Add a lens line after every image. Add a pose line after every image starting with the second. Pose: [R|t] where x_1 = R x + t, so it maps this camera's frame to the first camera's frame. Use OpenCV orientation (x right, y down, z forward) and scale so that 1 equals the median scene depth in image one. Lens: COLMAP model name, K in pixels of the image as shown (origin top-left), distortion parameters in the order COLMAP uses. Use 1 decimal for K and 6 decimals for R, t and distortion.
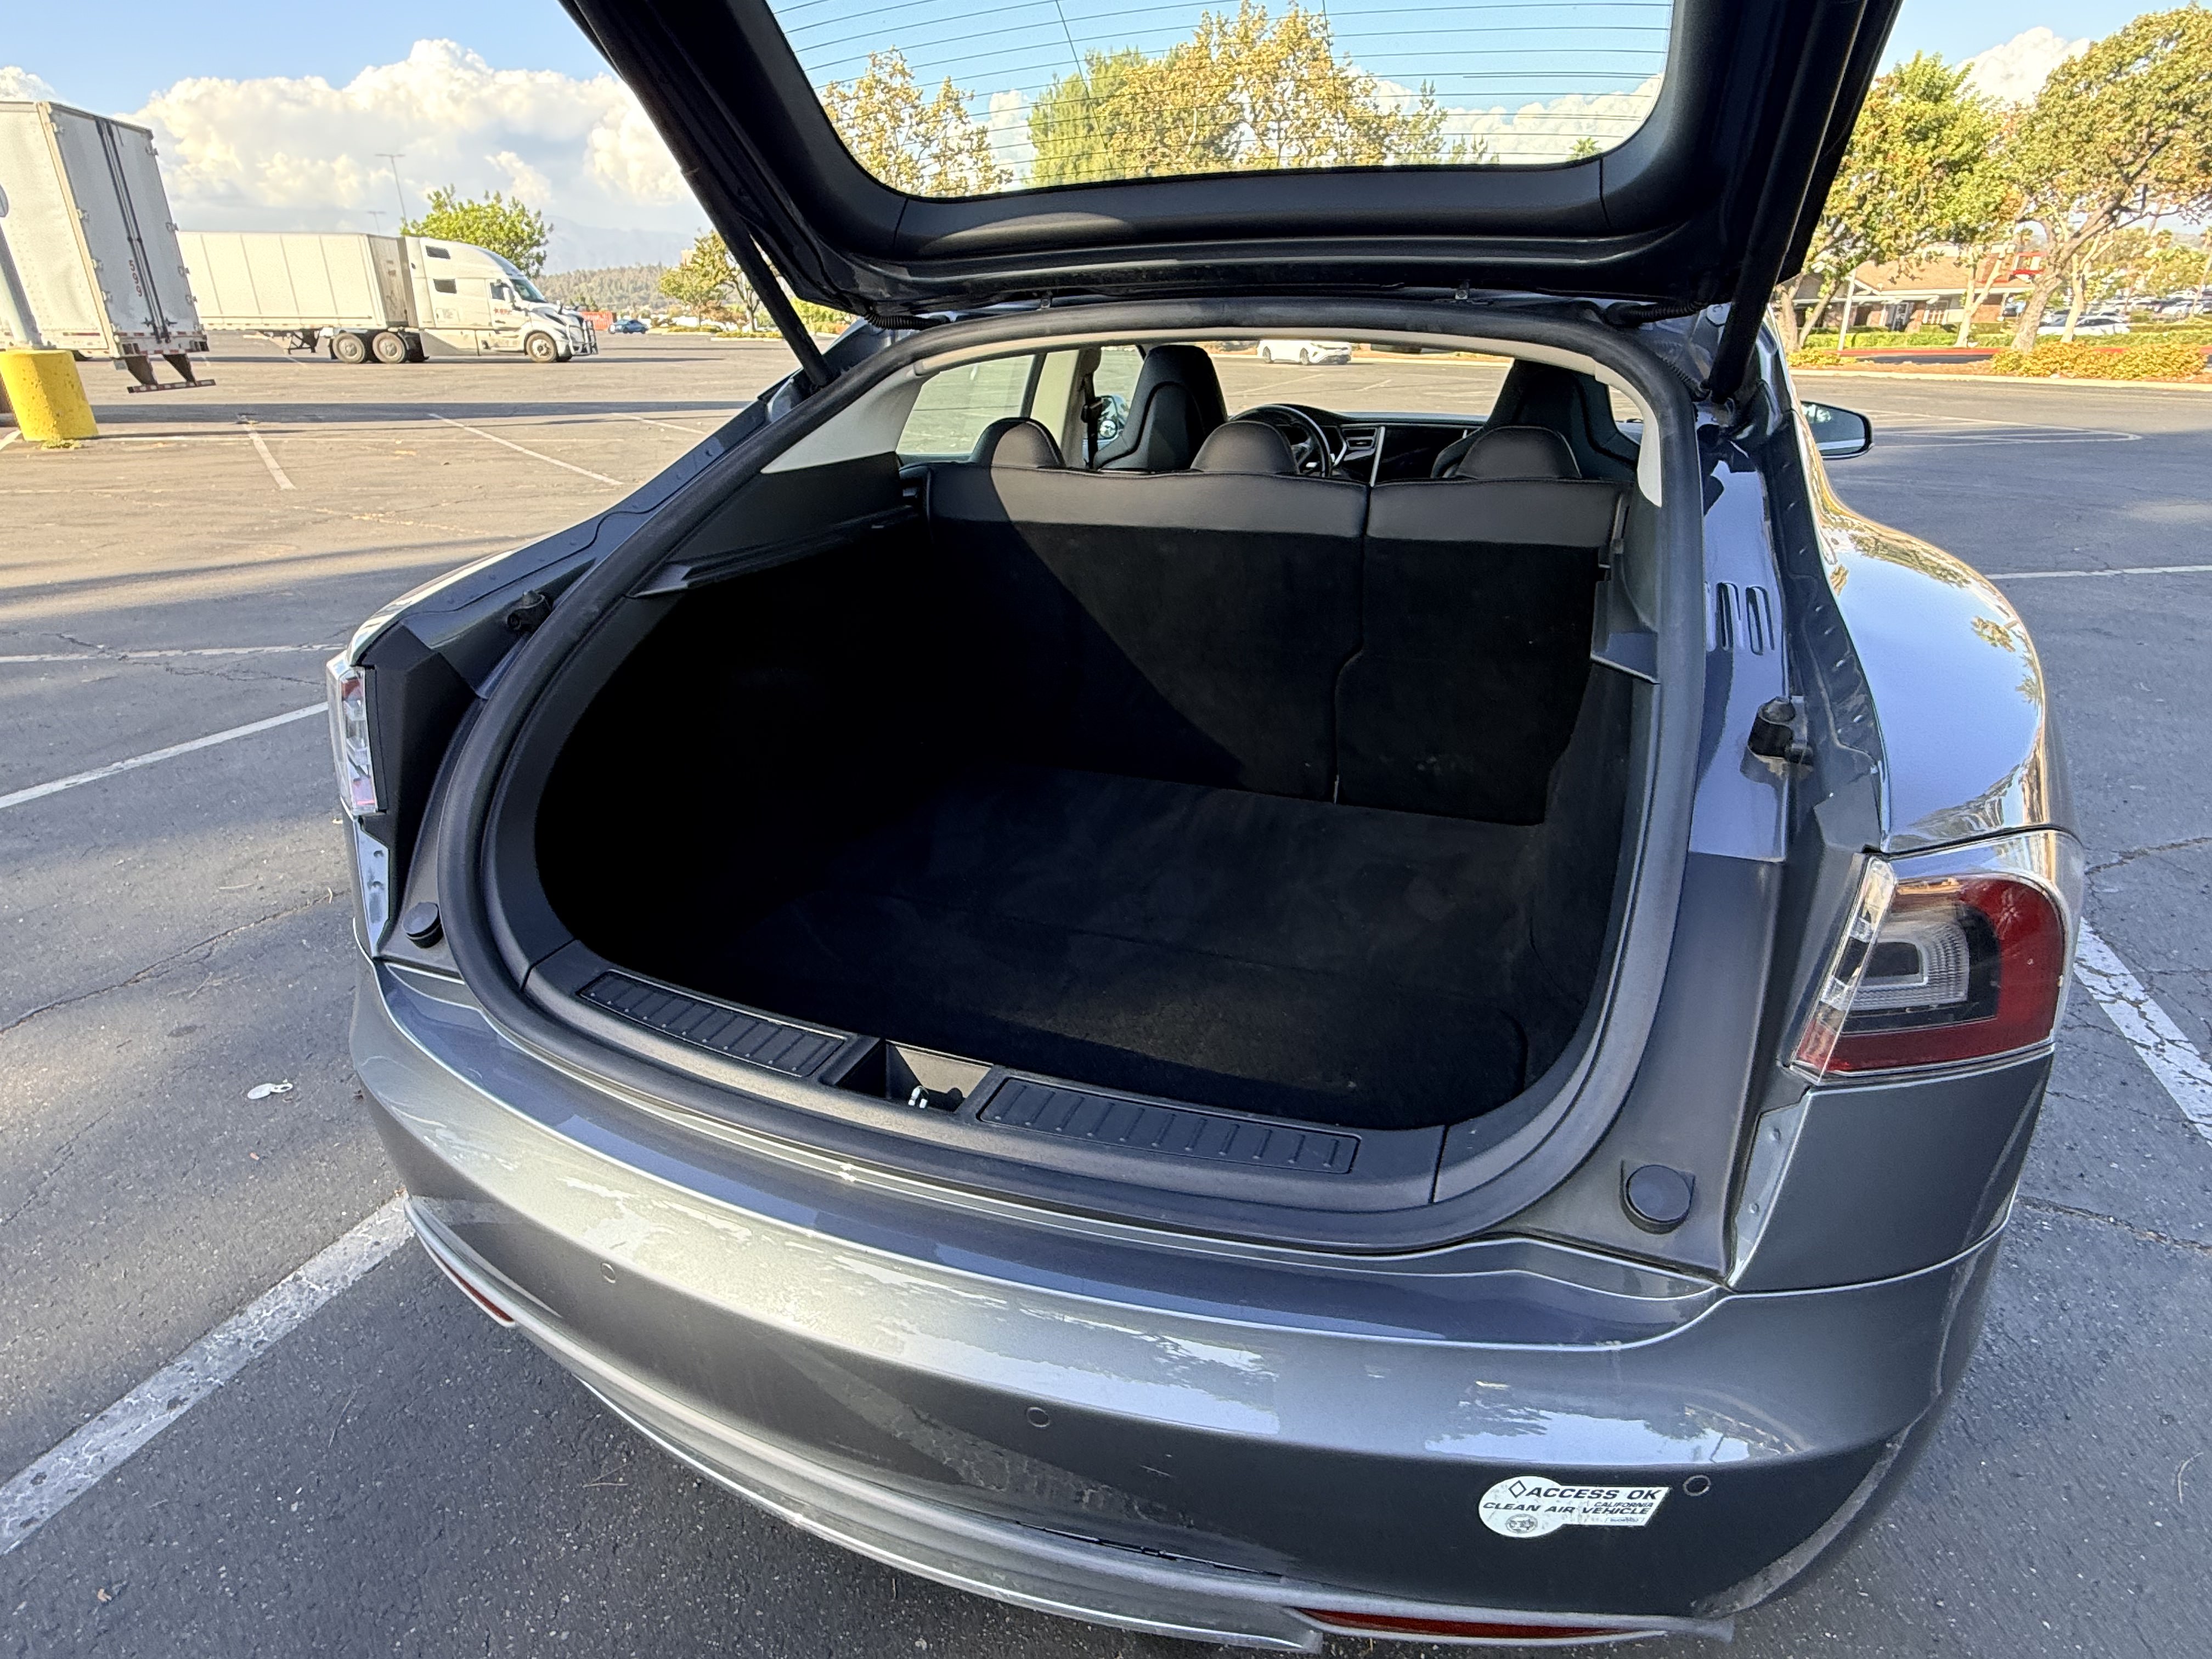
lens RADIAL K [[1126.9, 0, 1106.0], [0, 1126.9, 829.5], [0, 0, 1]] dist [-0.001214, 0.000286]
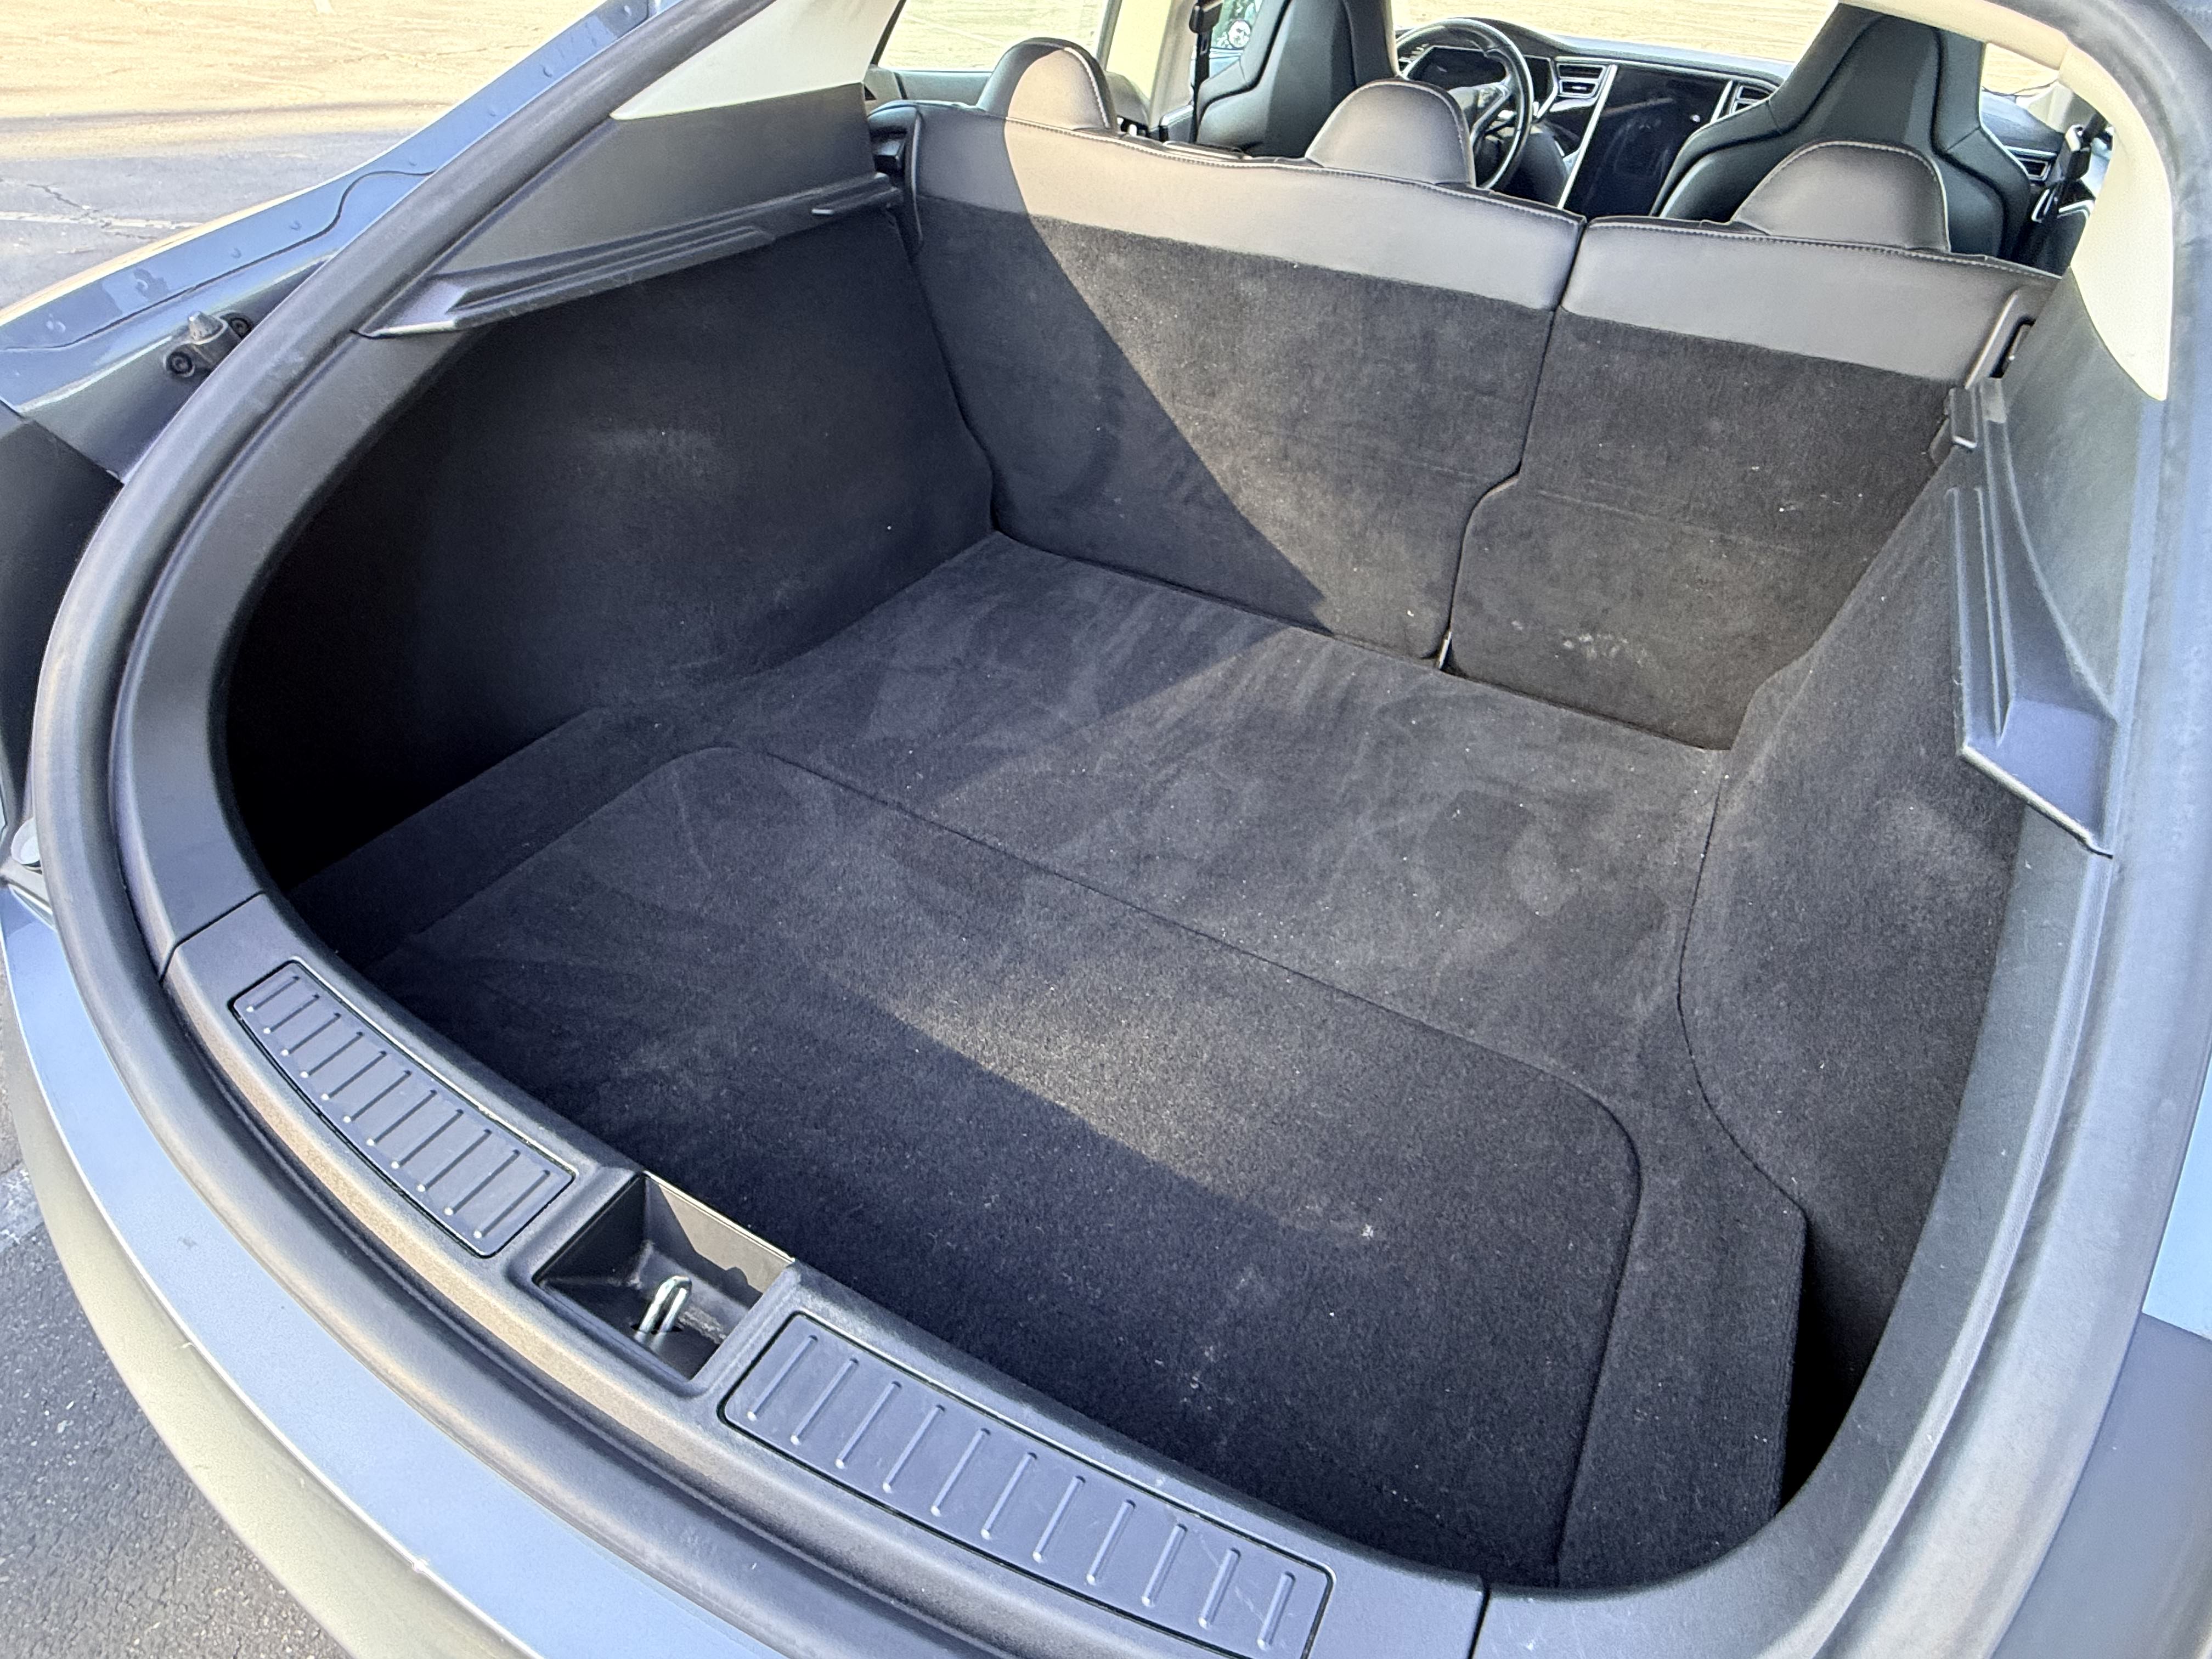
lens RADIAL K [[1159.7, 0, 1095.4], [0, 1159.7, 827.4], [0, 0, 1]] dist [0.001783, -0.001915]
pose [[0.990161, 0.127030, -0.058686, 0.046290], [-0.106236, 0.955390, 0.275578, -0.132217], [0.091075, -0.266632, 0.959486, 0.269277]]
